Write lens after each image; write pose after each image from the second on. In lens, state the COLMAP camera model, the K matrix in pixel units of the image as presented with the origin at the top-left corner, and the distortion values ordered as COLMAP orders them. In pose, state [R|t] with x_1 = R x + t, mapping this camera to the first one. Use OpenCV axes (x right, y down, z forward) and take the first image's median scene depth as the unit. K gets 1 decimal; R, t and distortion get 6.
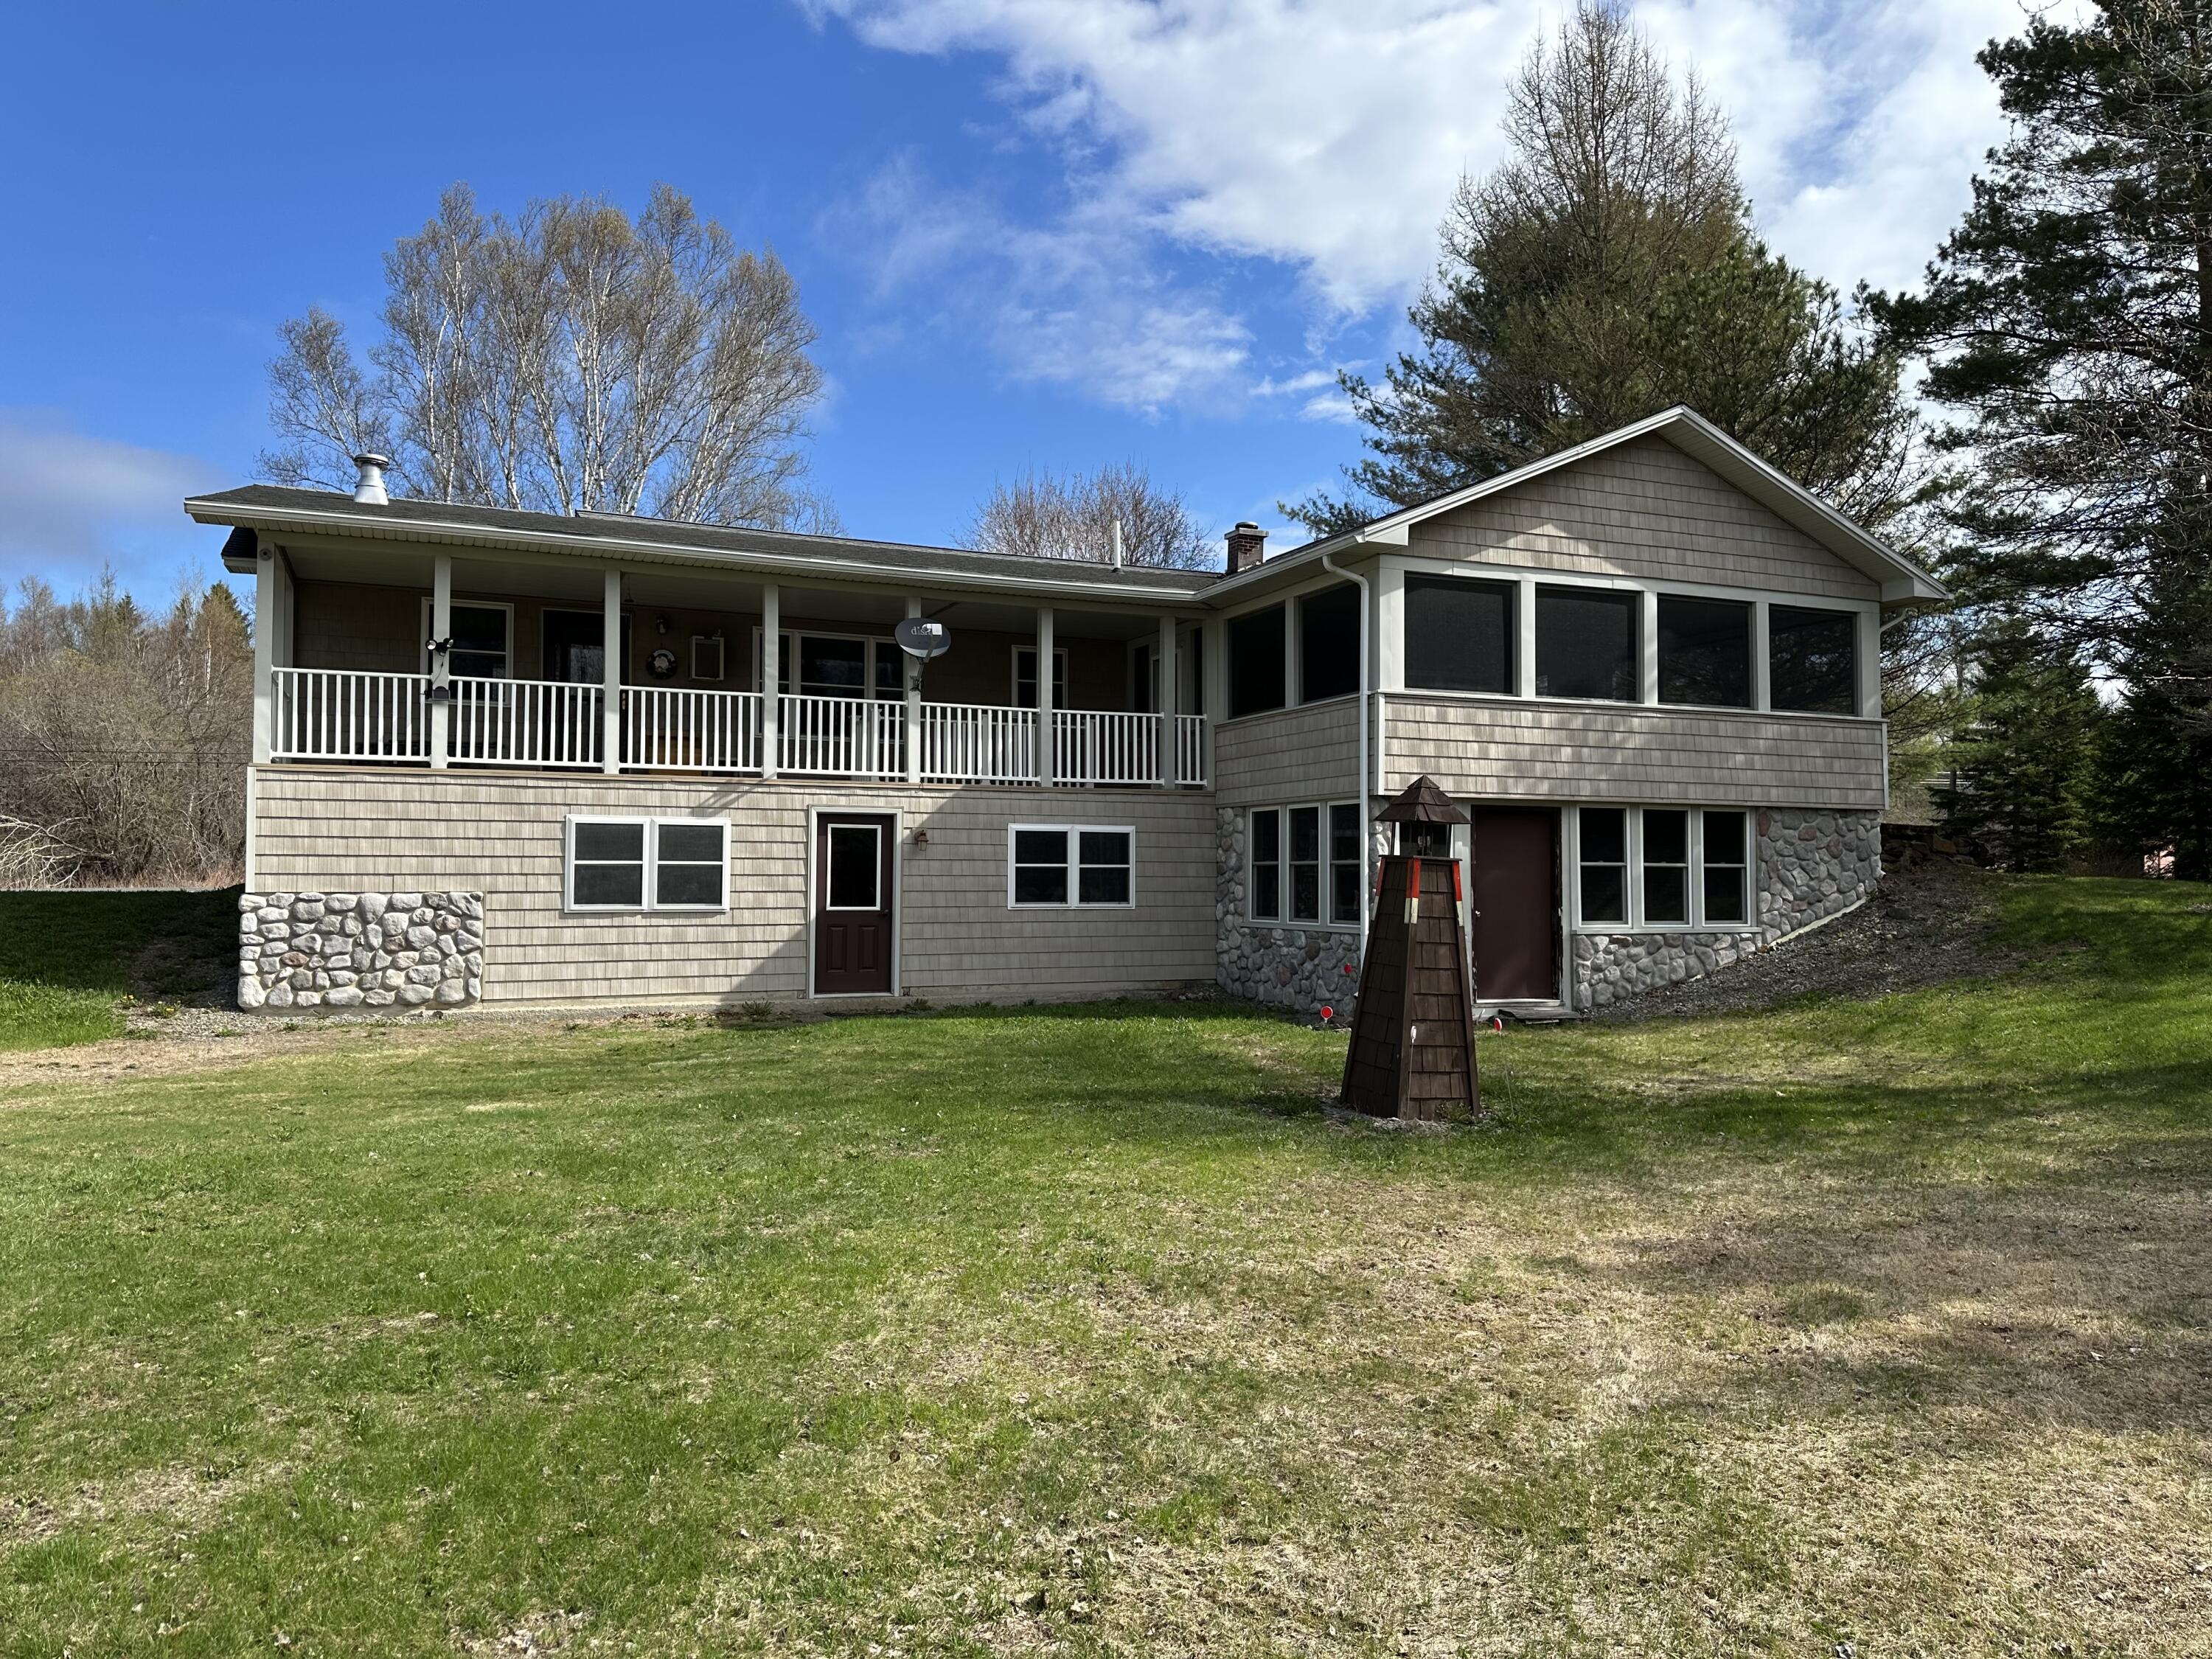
lens RADIAL K [[1401.6, 0, 1106.0], [0, 1401.6, 829.5], [0, 0, 1]] dist [0.087727, -0.098399]
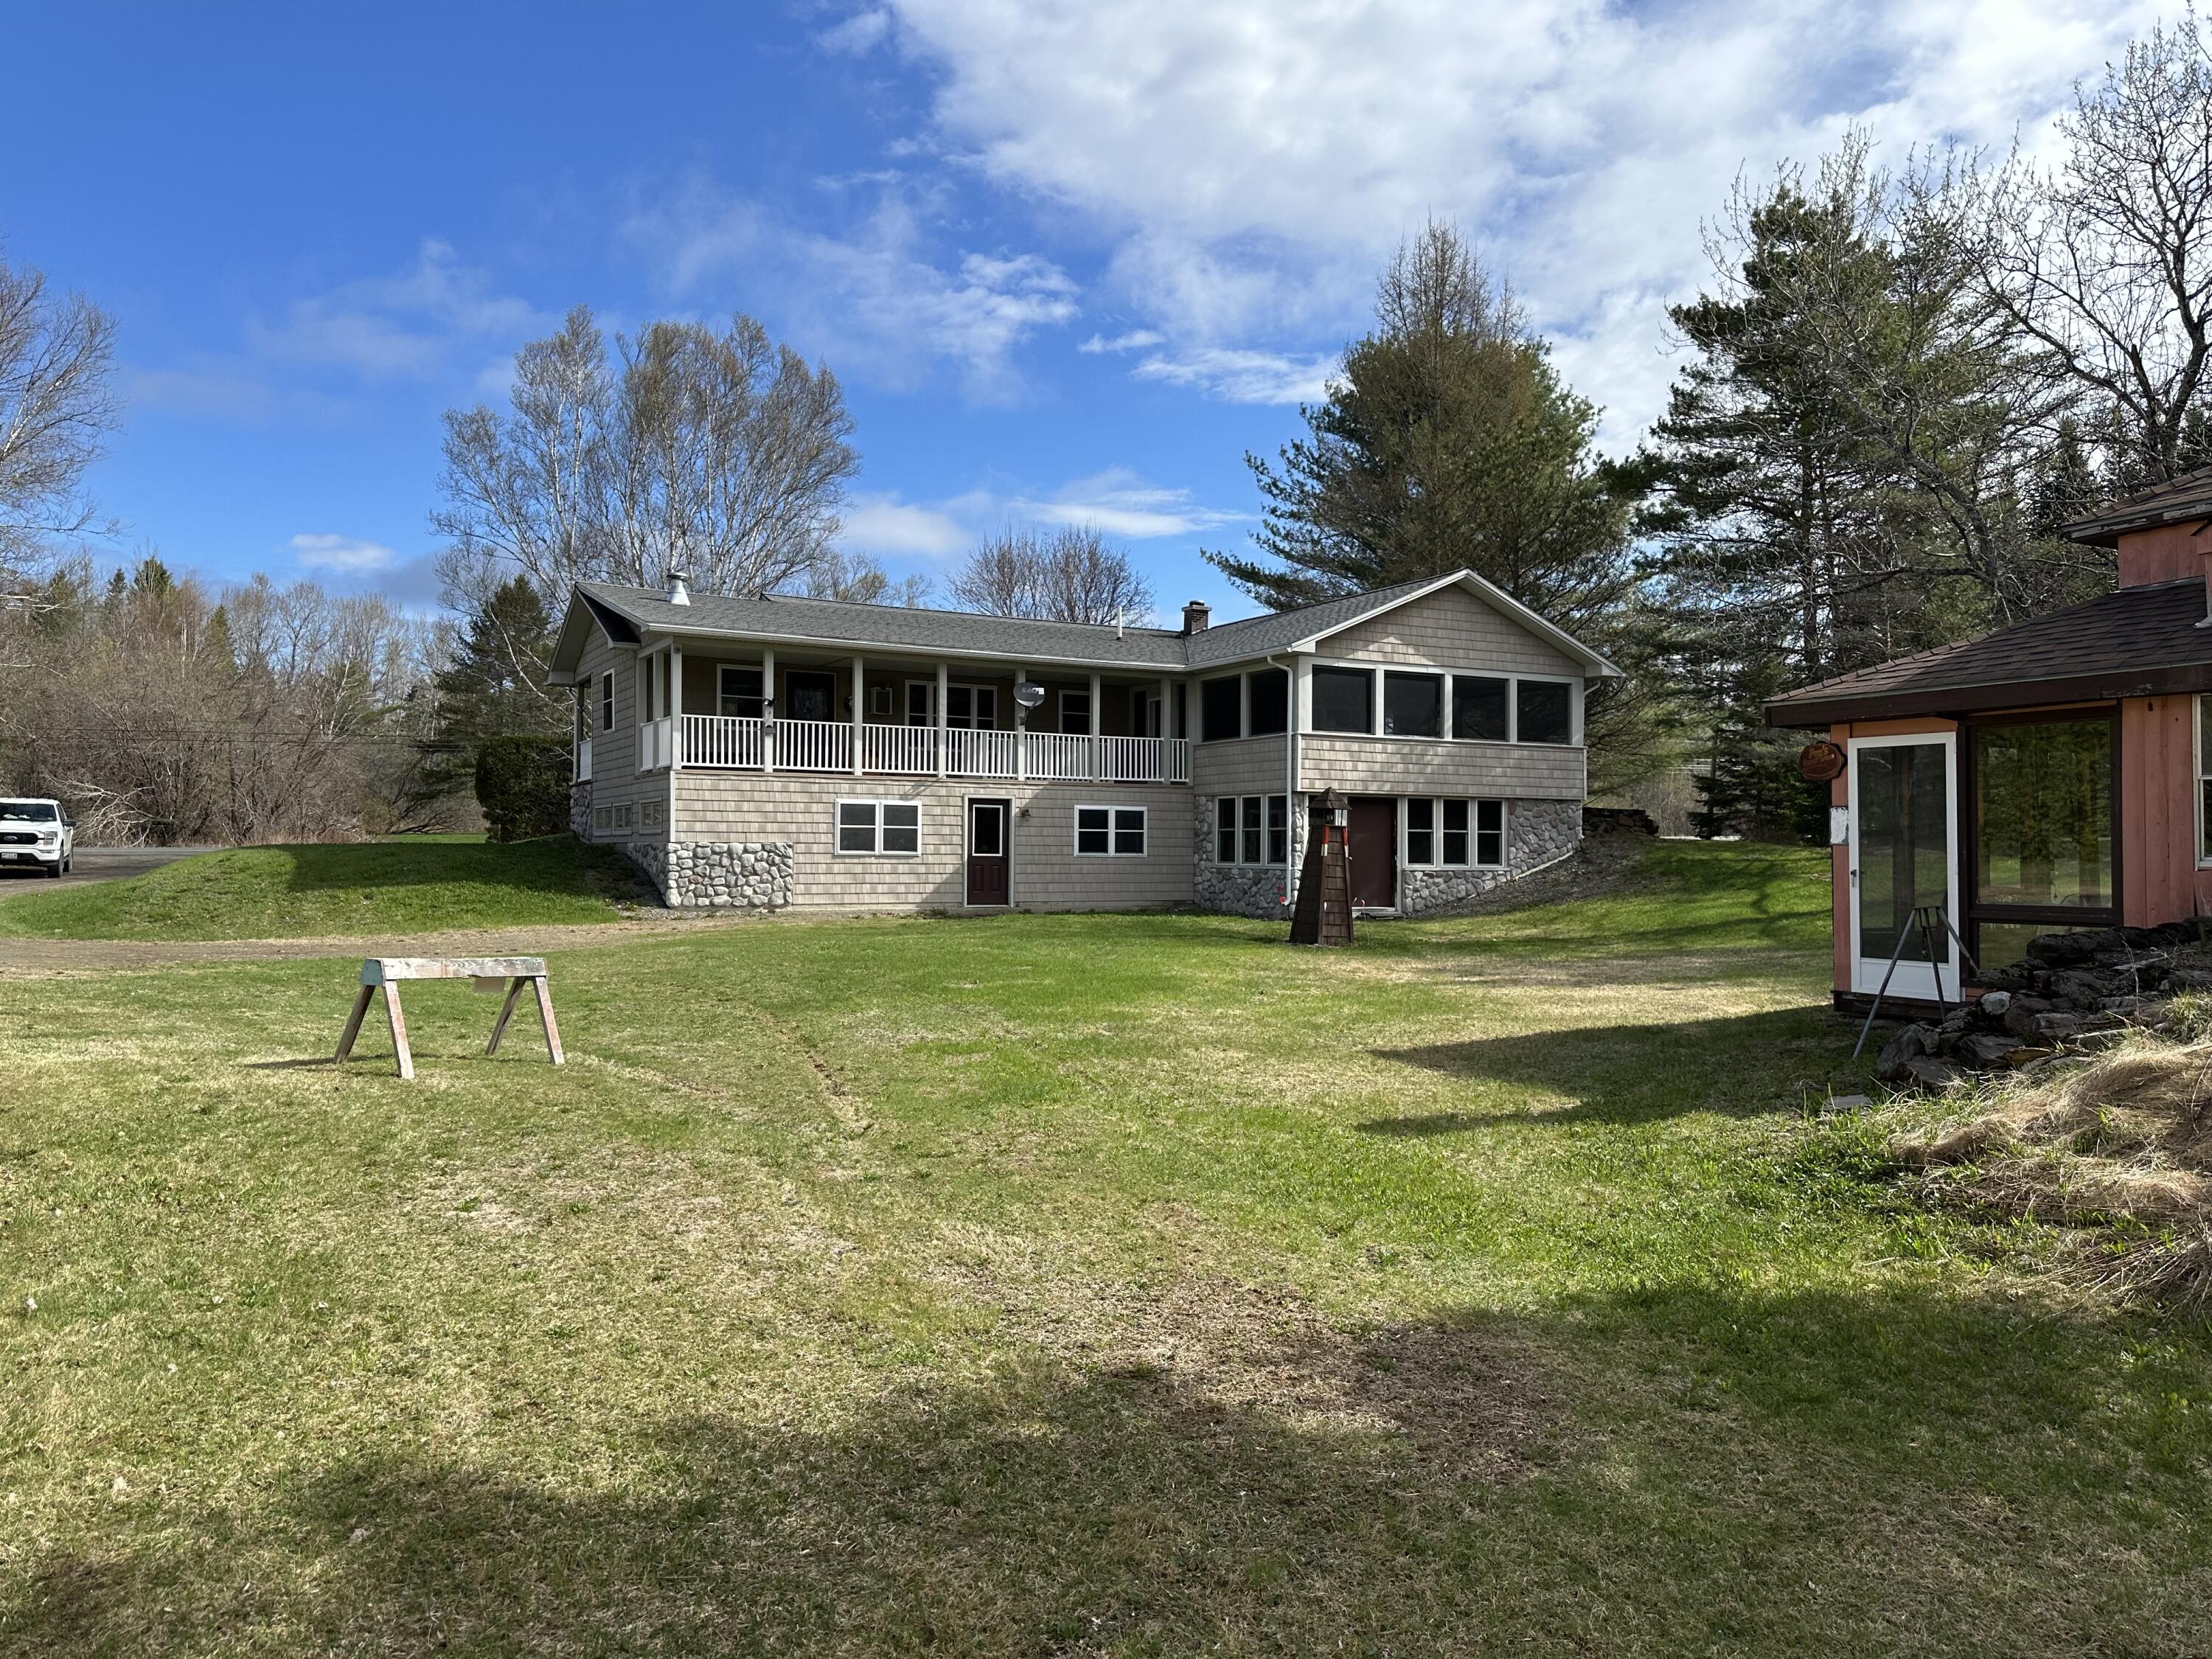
lens RADIAL K [[1401.6, 0, 1106.0], [0, 1401.6, 829.5], [0, 0, 1]] dist [0.087727, -0.098399]
pose [[0.995911, 0.005030, 0.090201, -0.194417], [-0.006615, 0.999829, 0.017287, -0.004467], [-0.090099, -0.017813, 0.995774, -0.703150]]
